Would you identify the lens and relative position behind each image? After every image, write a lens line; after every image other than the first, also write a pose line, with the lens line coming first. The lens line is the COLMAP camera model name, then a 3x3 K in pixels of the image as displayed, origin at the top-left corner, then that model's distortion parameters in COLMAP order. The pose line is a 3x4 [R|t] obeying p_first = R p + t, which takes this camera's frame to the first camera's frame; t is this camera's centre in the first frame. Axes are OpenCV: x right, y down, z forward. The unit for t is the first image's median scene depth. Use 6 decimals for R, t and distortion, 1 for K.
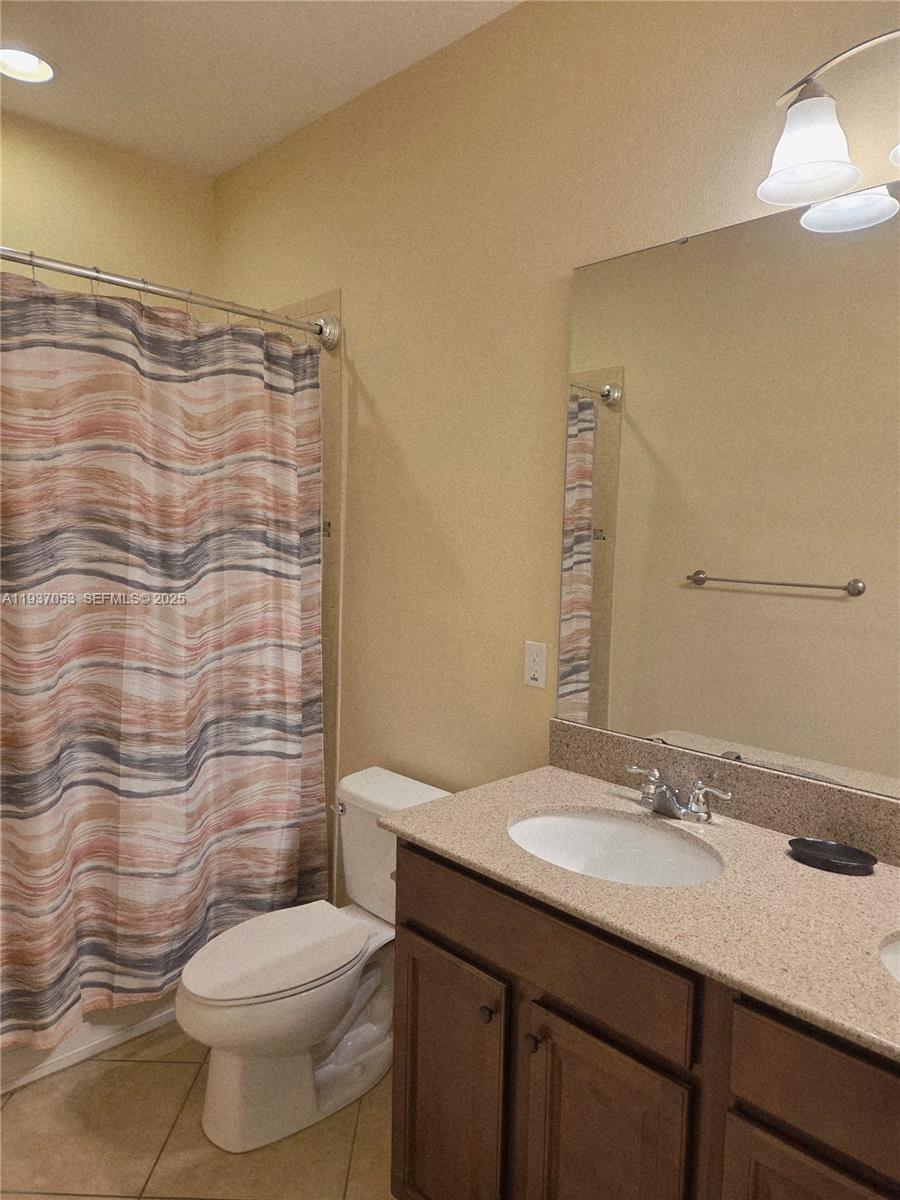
lens RADIAL K [[801.8, 0, 445.0], [0, 801.8, 601.7], [0, 0, 1]] dist [0.051121, -0.043806]
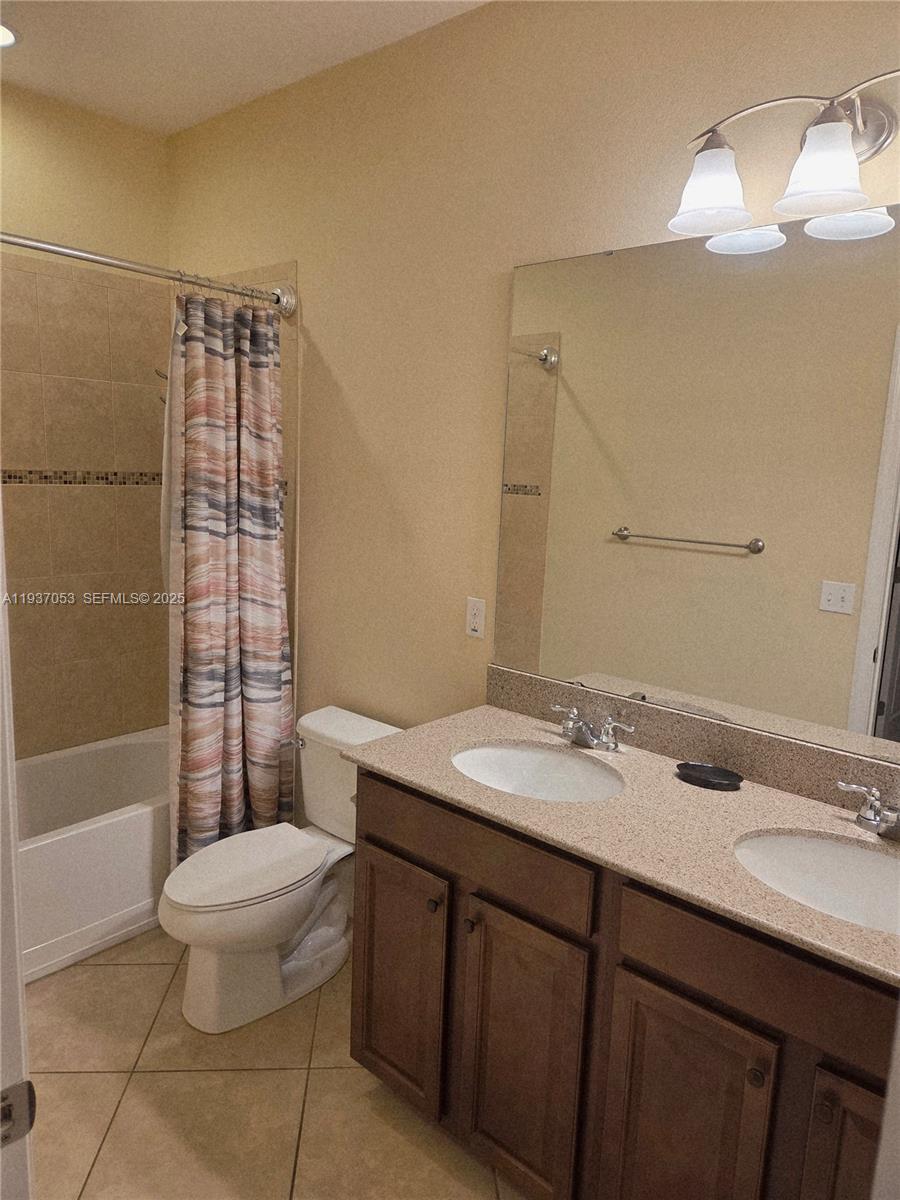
lens RADIAL K [[801.8, 0, 451.7], [0, 801.8, 600.8], [0, 0, 1]] dist [0.051121, -0.043806]
pose [[0.996436, 0.004734, 0.084216, -0.021369], [-0.011439, 0.996784, 0.079314, -0.042634], [-0.083570, -0.079994, 0.993286, -0.154649]]
